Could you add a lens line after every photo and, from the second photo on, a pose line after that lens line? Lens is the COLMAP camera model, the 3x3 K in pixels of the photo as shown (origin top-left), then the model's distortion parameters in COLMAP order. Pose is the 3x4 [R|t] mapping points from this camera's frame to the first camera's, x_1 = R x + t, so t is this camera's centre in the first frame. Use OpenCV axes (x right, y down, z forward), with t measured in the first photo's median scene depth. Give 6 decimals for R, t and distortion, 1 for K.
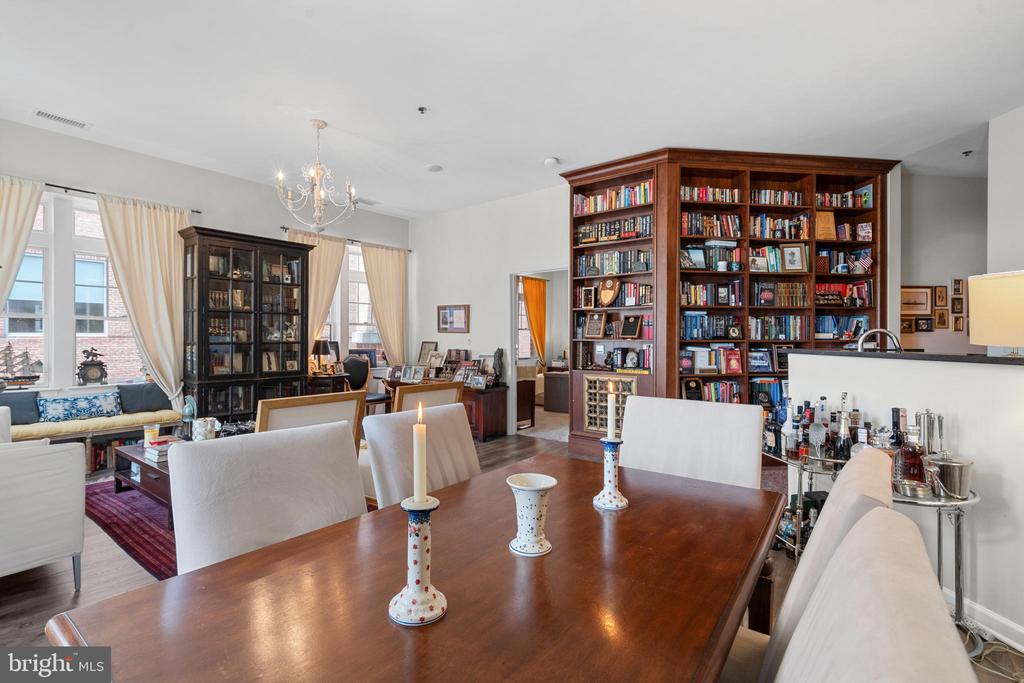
lens RADIAL K [[473.6, 0, 512.0], [0, 473.6, 341.5], [0, 0, 1]] dist [0.004068, -0.000078]
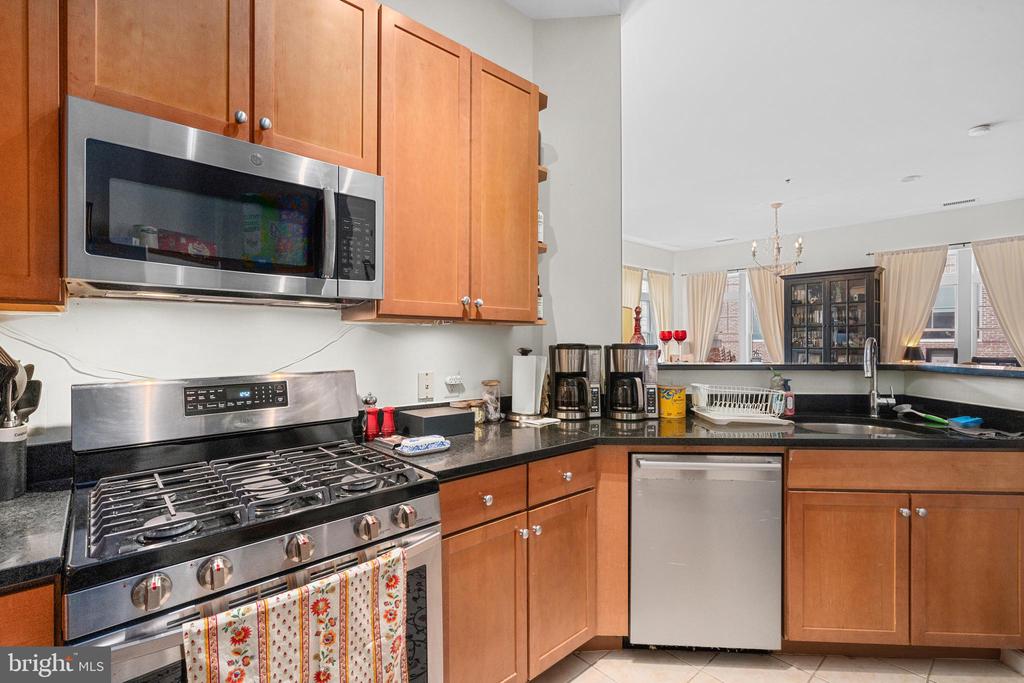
lens RADIAL K [[467.0, 0, 510.6], [0, 467.0, 345.6], [0, 0, 1]] dist [0.000591, 0.000125]
pose [[-0.170845, 0.005468, -0.985283, 0.995368], [-0.003350, 0.999976, 0.006131, -0.009718], [0.985292, 0.004348, -0.170823, 0.329288]]
